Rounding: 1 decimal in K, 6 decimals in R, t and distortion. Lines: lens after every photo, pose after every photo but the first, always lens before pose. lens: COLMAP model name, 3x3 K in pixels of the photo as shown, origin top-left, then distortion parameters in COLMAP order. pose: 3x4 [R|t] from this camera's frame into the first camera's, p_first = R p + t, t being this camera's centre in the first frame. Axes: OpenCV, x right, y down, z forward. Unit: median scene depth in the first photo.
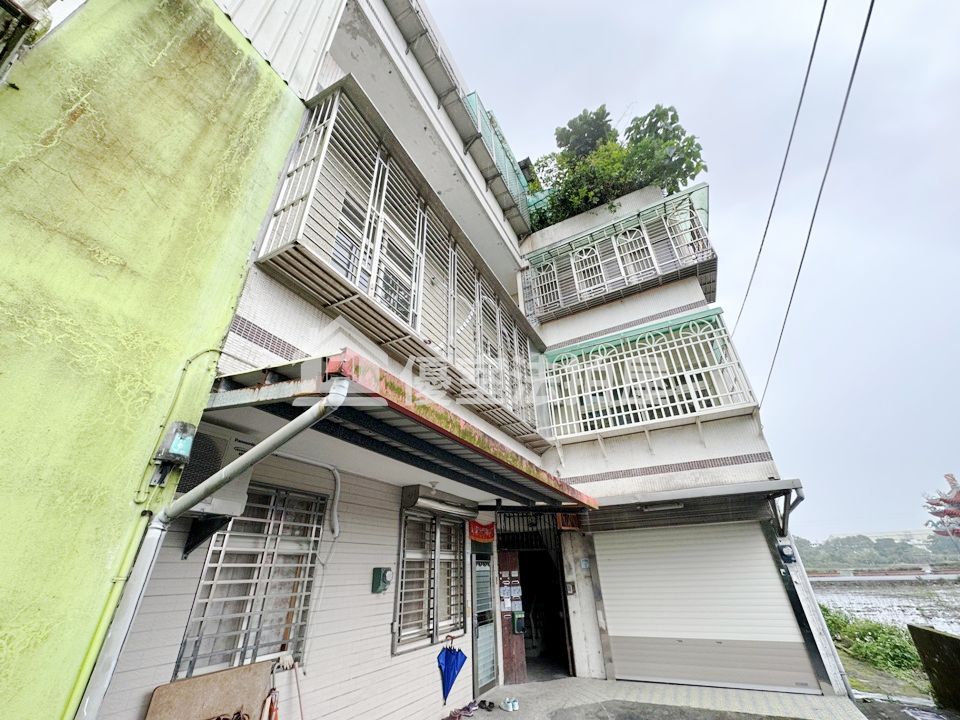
lens RADIAL K [[381.1, 0, 480.0], [0, 381.1, 360.0], [0, 0, 1]] dist [-0.000902, 0.000188]
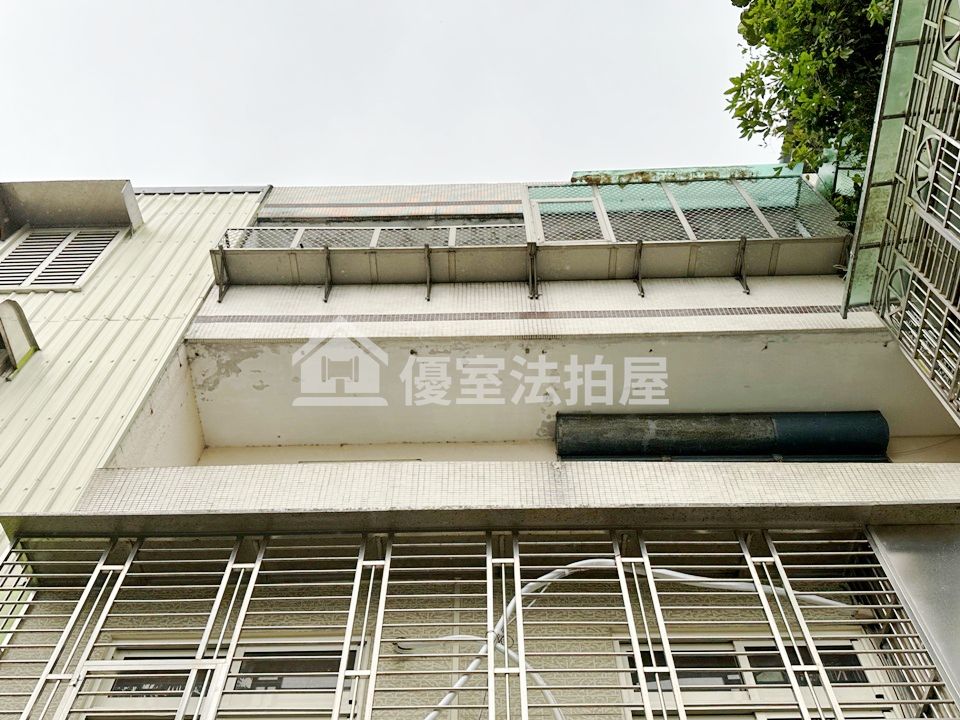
lens RADIAL K [[892.0, 0, 478.2], [0, 892.0, 358.6], [0, 0, 1]] dist [0.172760, -0.354412]
pose [[0.442919, -0.754006, -0.485075, 0.496636], [0.426205, 0.653072, -0.625976, 0.185316], [0.788779, 0.070515, 0.610619, 0.377732]]
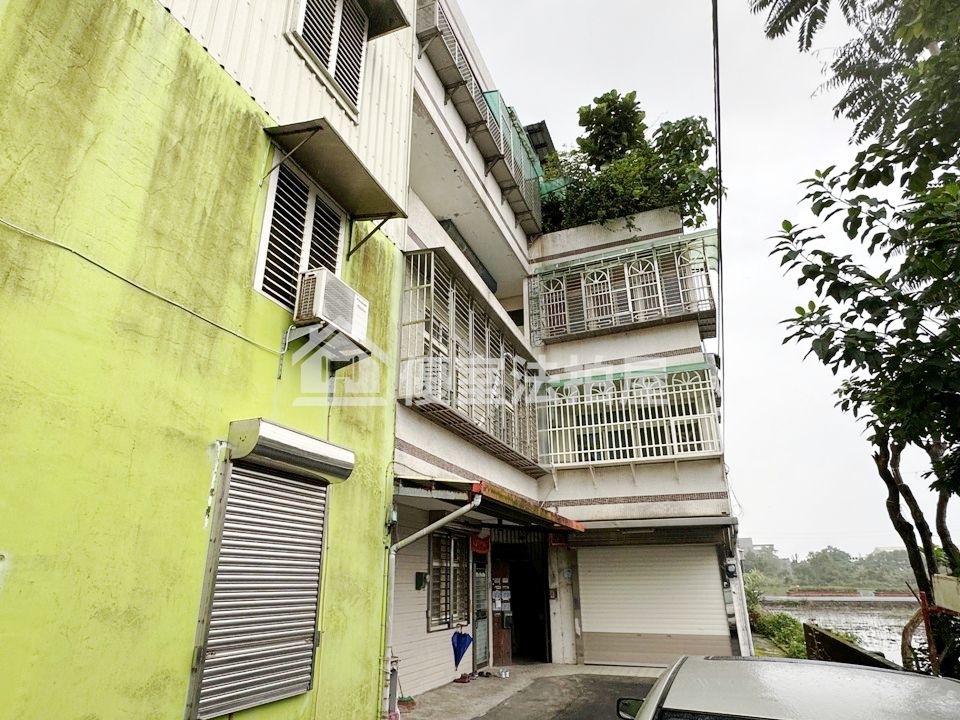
lens RADIAL K [[572.2, 0, 475.3], [0, 572.2, 364.2], [0, 0, 1]] dist [0.001188, -0.000521]
pose [[0.994450, 0.059128, 0.087018, -0.208173], [-0.071092, 0.987379, 0.141524, -0.342488], [-0.077552, -0.146925, 0.986103, -0.641744]]
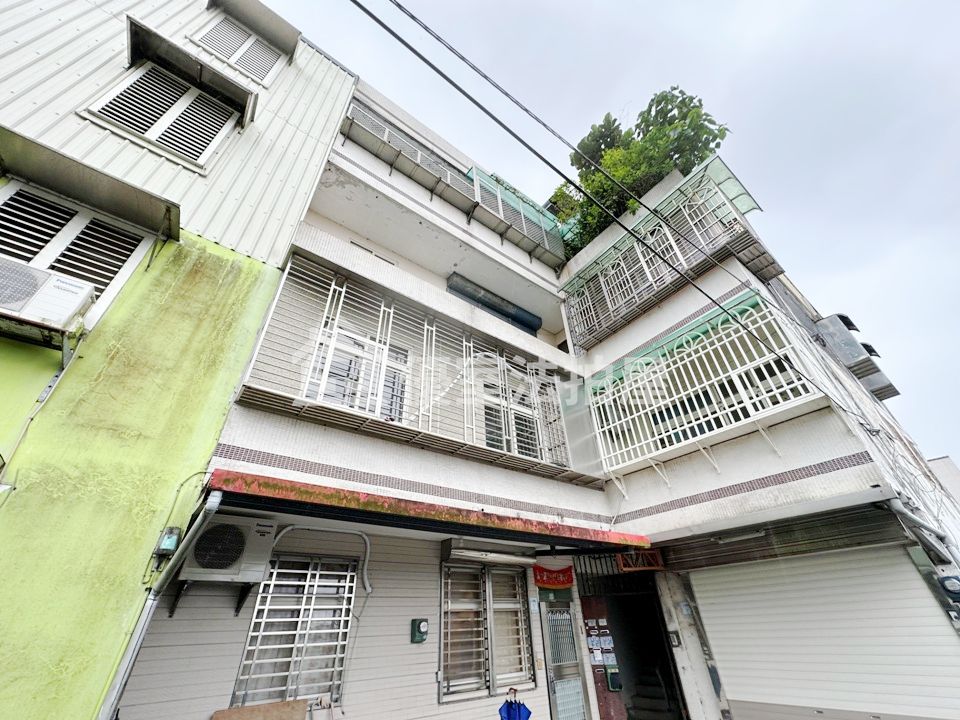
lens RADIAL K [[381.1, 0, 480.0], [0, 381.1, 360.0], [0, 0, 1]] dist [-0.000902, 0.000188]
pose [[0.903113, -0.250908, -0.348470, 0.352222], [0.218547, 0.967133, -0.129965, -0.006683], [0.369626, 0.041217, 0.928266, -0.006817]]
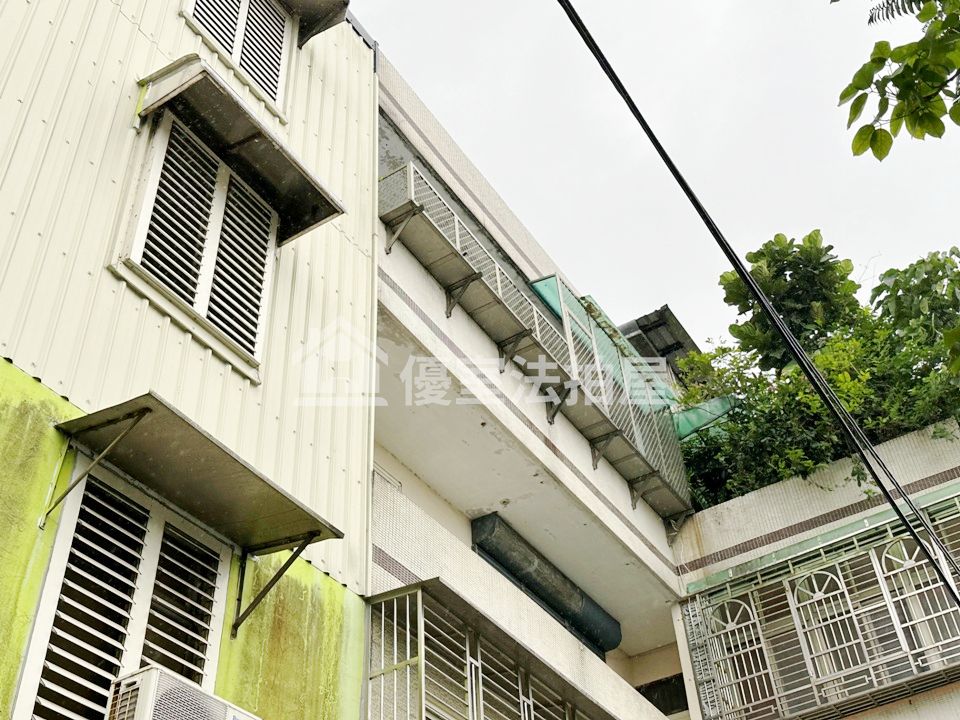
lens RADIAL K [[1124.6, 0, 481.6], [0, 1124.6, 346.8], [0, 0, 1]] dist [0.186003, -0.387401]
pose [[0.996003, -0.074974, -0.048554, -0.064437], [0.061493, 0.969792, -0.236057, -0.360628], [0.064786, 0.232128, 0.970525, -0.649774]]
